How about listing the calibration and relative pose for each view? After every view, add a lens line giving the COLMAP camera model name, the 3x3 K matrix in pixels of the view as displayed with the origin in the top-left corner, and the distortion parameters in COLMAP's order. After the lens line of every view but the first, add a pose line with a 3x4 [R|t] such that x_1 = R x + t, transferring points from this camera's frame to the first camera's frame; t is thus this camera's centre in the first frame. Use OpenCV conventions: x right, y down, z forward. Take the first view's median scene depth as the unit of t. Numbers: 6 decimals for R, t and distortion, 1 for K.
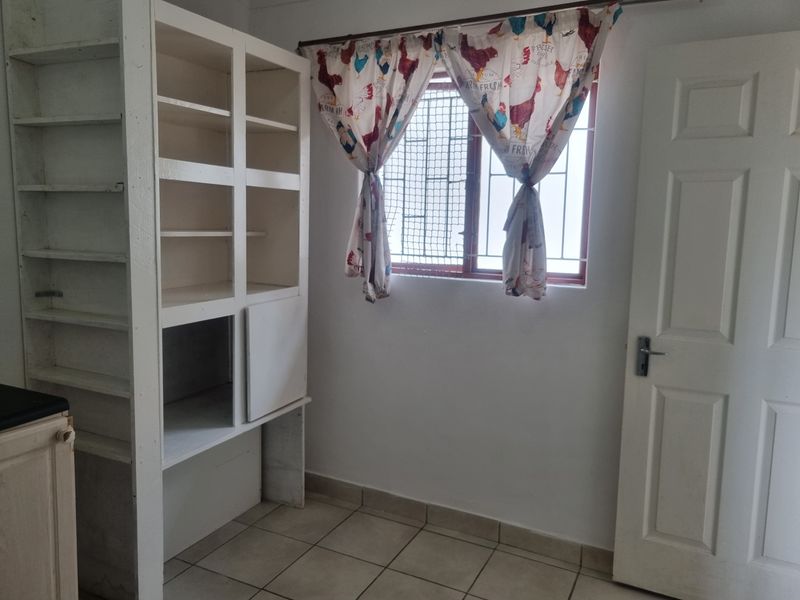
lens RADIAL K [[651.8, 0, 368.8], [0, 651.8, 299.4], [0, 0, 1]] dist [0.035289, 0.002475]
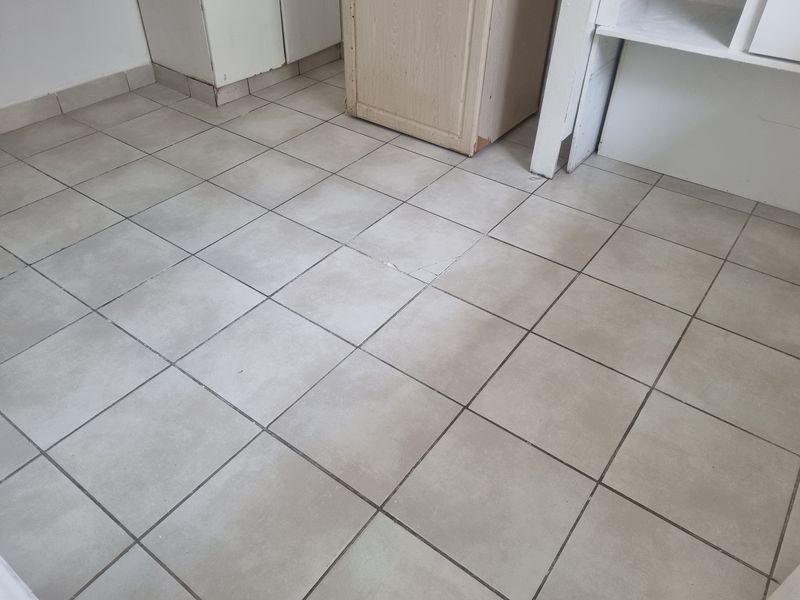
lens RADIAL K [[599.3, 0, 400.0], [0, 599.3, 300.0], [0, 0, 1]] dist [0.037816, -0.005416]
pose [[-0.175566, 0.614486, -0.769144, 0.599070], [-0.152670, 0.754833, 0.637902, 0.024064], [0.972558, 0.229420, -0.038709, 0.735260]]
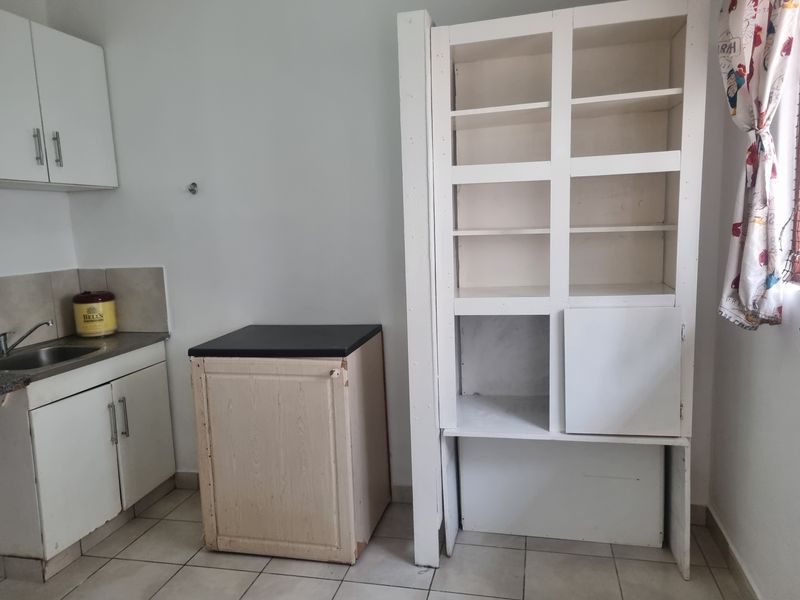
lens RADIAL K [[599.8, 0, 387.2], [0, 599.8, 310.5], [0, 0, 1]] dist [0.067956, -0.053622]
pose [[0.216952, 0.107858, -0.970205, 0.592941], [-0.082332, 0.992358, 0.091909, -0.044756], [0.972704, 0.059939, 0.224175, 0.563703]]
